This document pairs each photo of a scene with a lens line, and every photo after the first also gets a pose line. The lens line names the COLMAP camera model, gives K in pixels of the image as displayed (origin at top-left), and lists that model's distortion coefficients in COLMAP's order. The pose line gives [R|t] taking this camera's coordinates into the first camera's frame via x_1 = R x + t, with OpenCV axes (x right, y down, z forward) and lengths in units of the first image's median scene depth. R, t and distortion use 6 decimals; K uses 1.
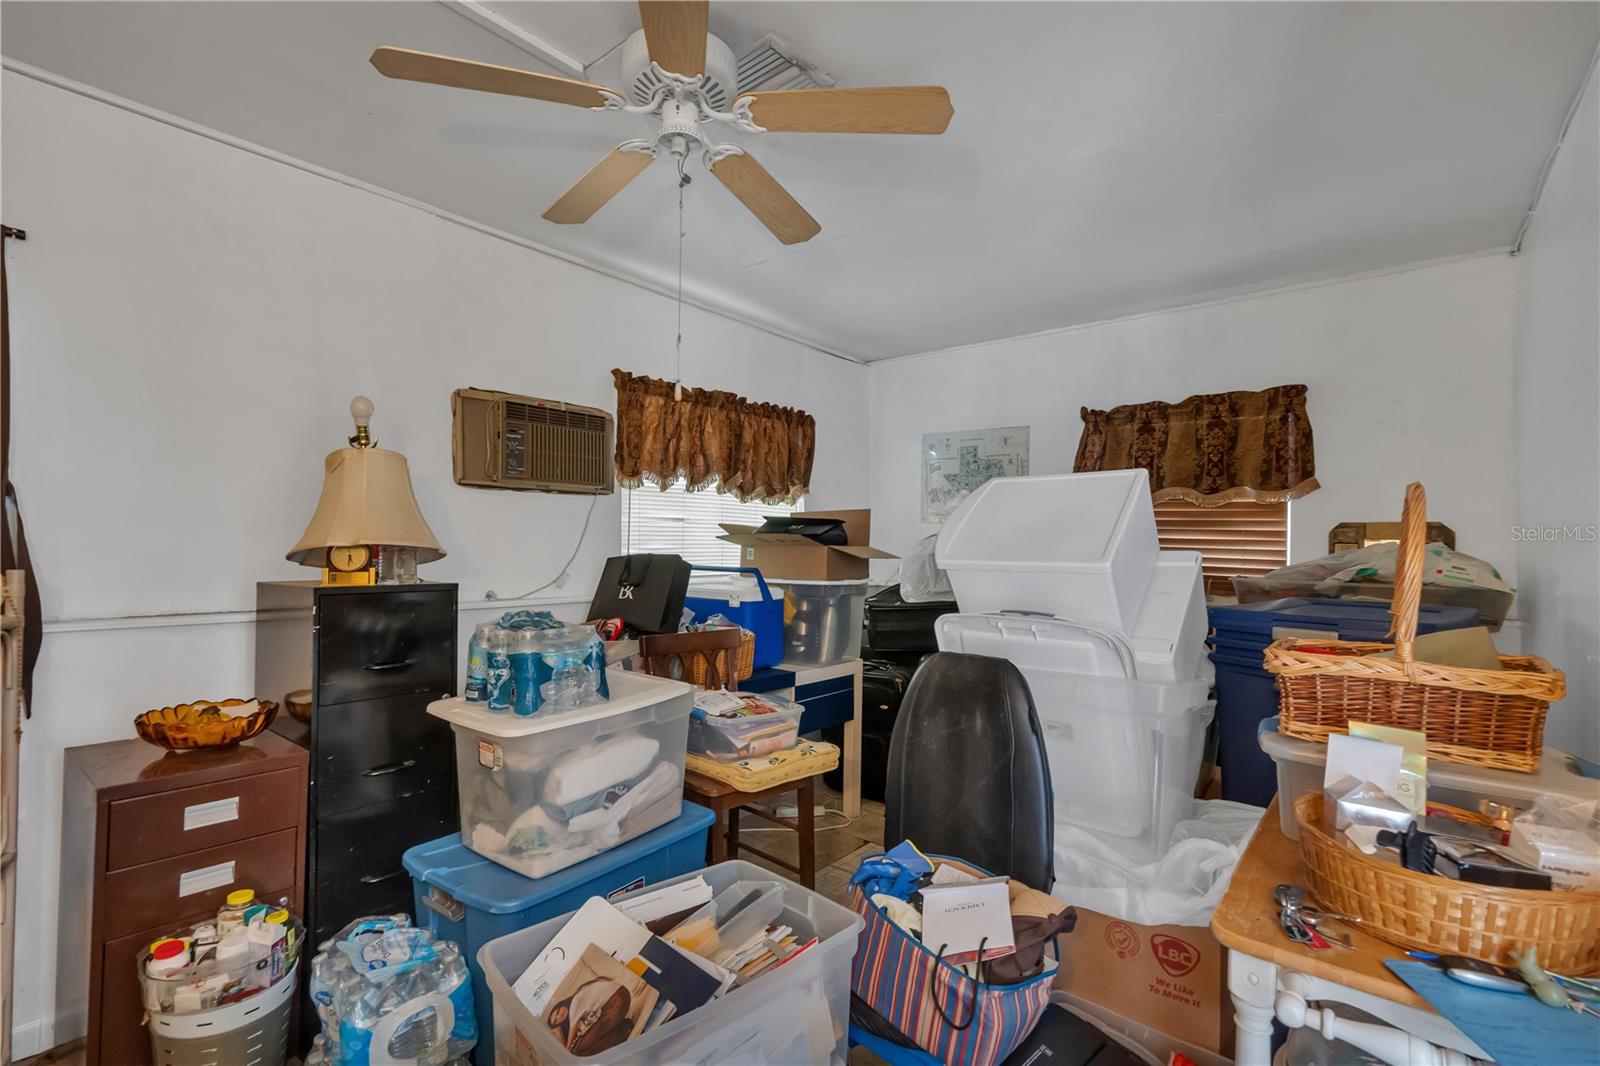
lens RADIAL K [[729.4, 0, 801.6], [0, 729.4, 532.5], [0, 0, 1]] dist [-0.004460, 0.001250]
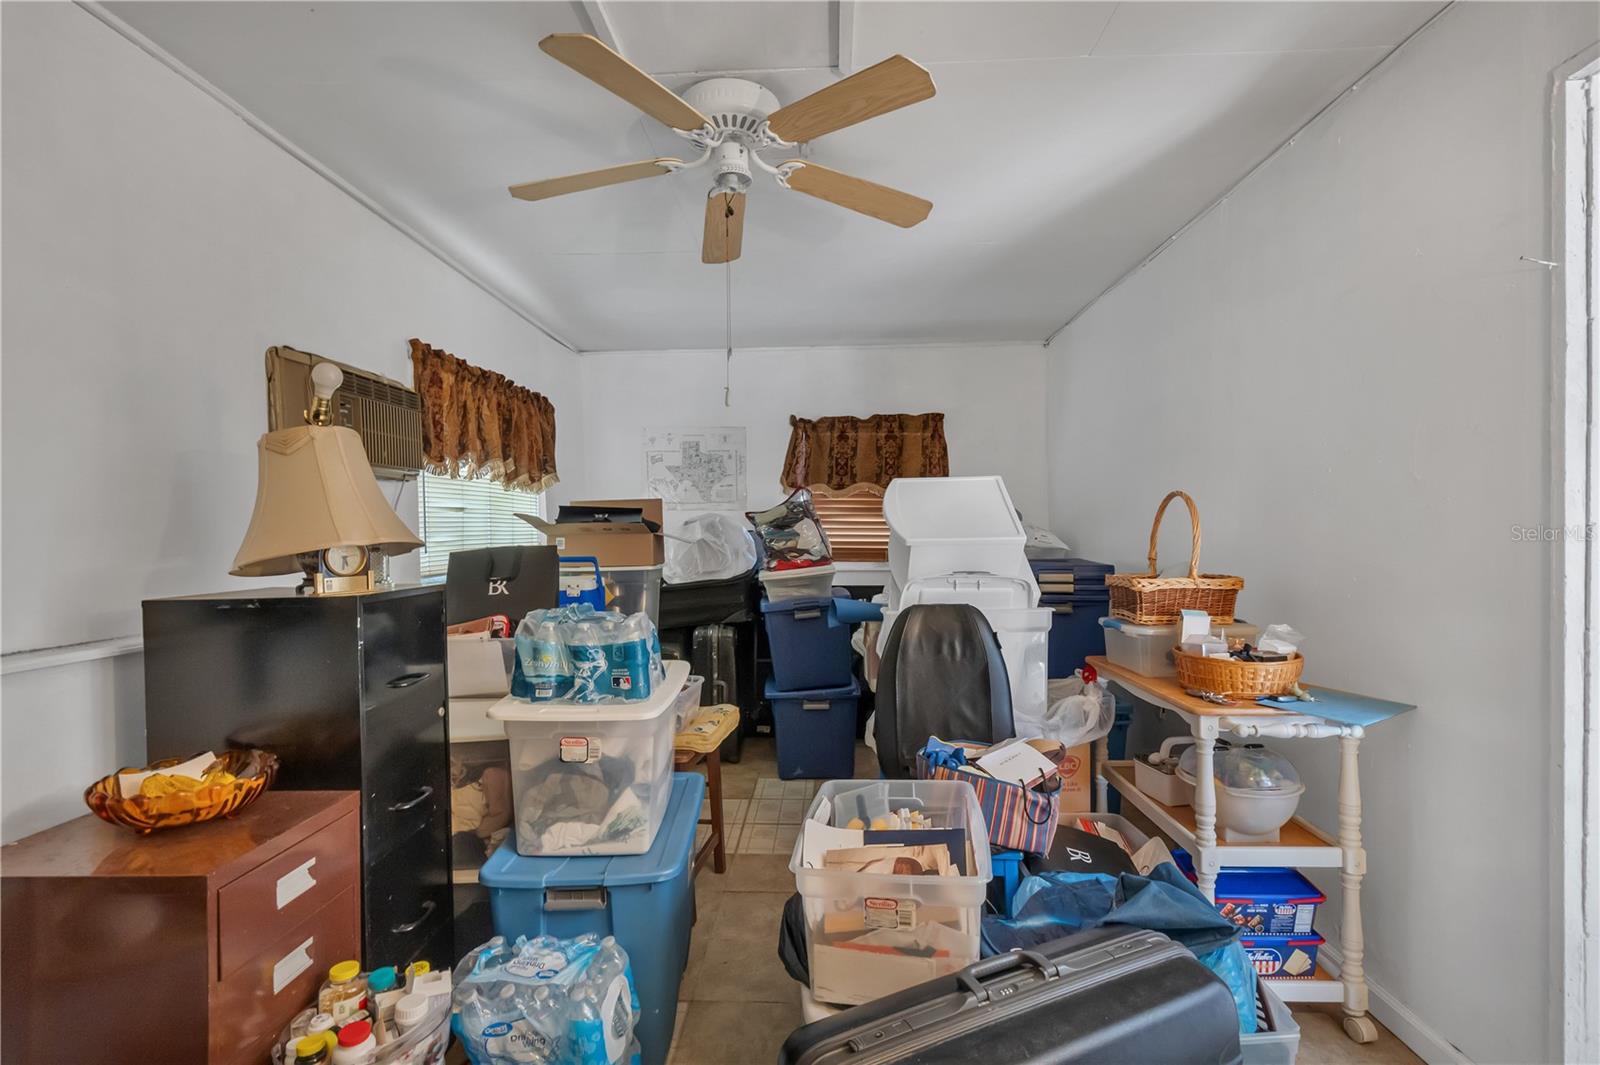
lens RADIAL K [[735.5, 0, 801.3], [0, 735.5, 529.3], [0, 0, 1]] dist [-0.015417, -0.000011]
pose [[0.791504, -0.022818, 0.610737, -0.419878], [0.013366, 0.999710, 0.020029, -0.005505], [-0.611017, -0.007690, 0.791580, 0.013247]]
